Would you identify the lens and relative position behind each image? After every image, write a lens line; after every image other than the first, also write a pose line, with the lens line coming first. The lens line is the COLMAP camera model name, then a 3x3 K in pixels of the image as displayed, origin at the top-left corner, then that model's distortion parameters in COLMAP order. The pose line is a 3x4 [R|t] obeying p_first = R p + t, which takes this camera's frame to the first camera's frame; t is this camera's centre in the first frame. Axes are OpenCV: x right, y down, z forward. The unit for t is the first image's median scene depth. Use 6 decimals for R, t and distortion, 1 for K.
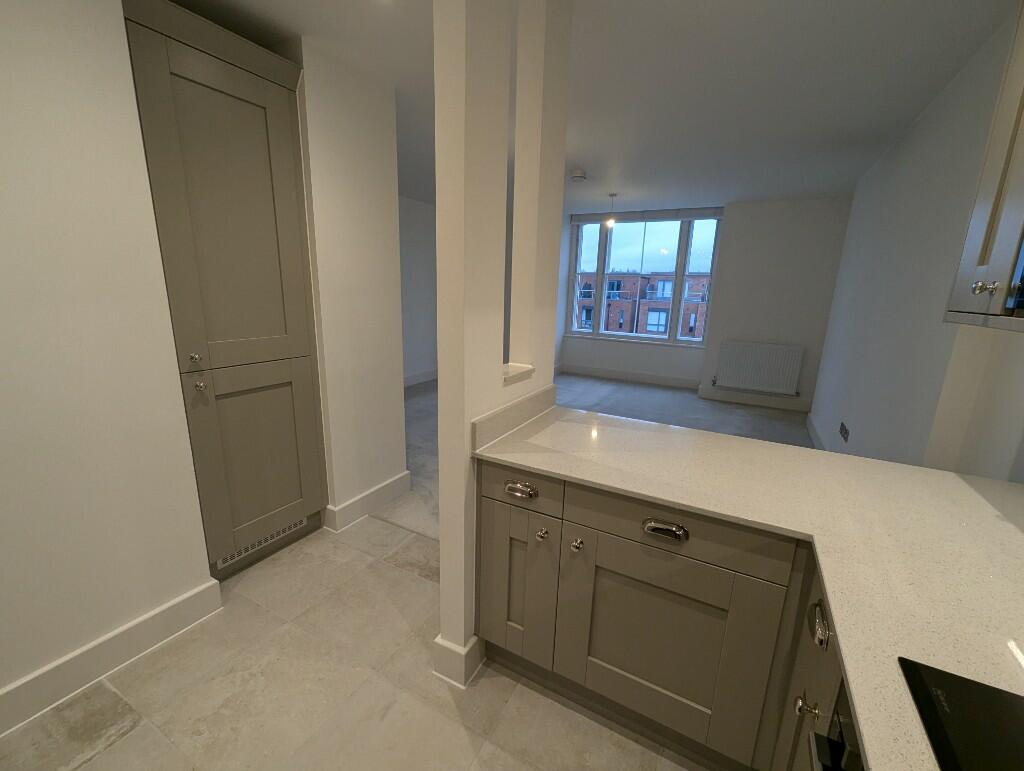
lens RADIAL K [[425.7, 0, 516.6], [0, 425.7, 389.1], [0, 0, 1]] dist [-0.003111, -0.000294]
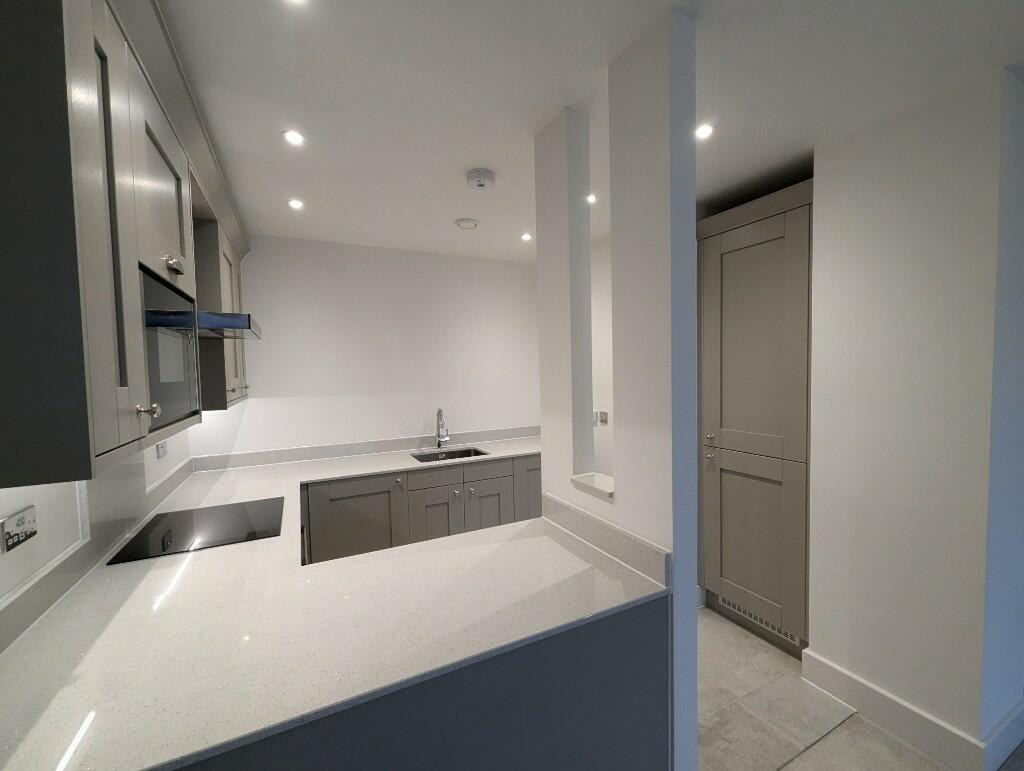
lens RADIAL K [[425.7, 0, 516.9], [0, 425.7, 387.3], [0, 0, 1]] dist [-0.003111, -0.000294]
pose [[-0.560277, 0.019528, -0.828075, 0.826545], [-0.191466, 0.969593, 0.152412, -0.341008], [0.805873, 0.243941, -0.539502, 1.247844]]
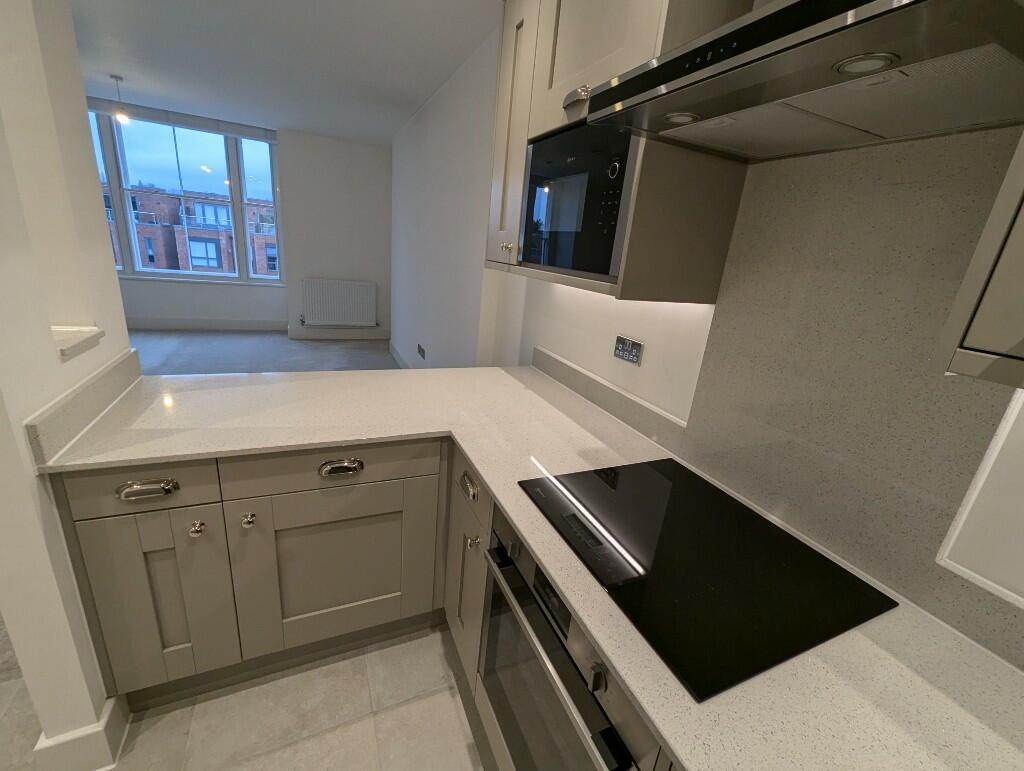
lens RADIAL K [[425.7, 0, 514.4], [0, 425.7, 388.0], [0, 0, 1]] dist [-0.003111, -0.000294]
pose [[0.601924, -0.219446, 0.767809, -0.114921], [0.106864, 0.974987, 0.194884, -0.020287], [-0.791371, -0.035254, 0.610319, 0.001669]]
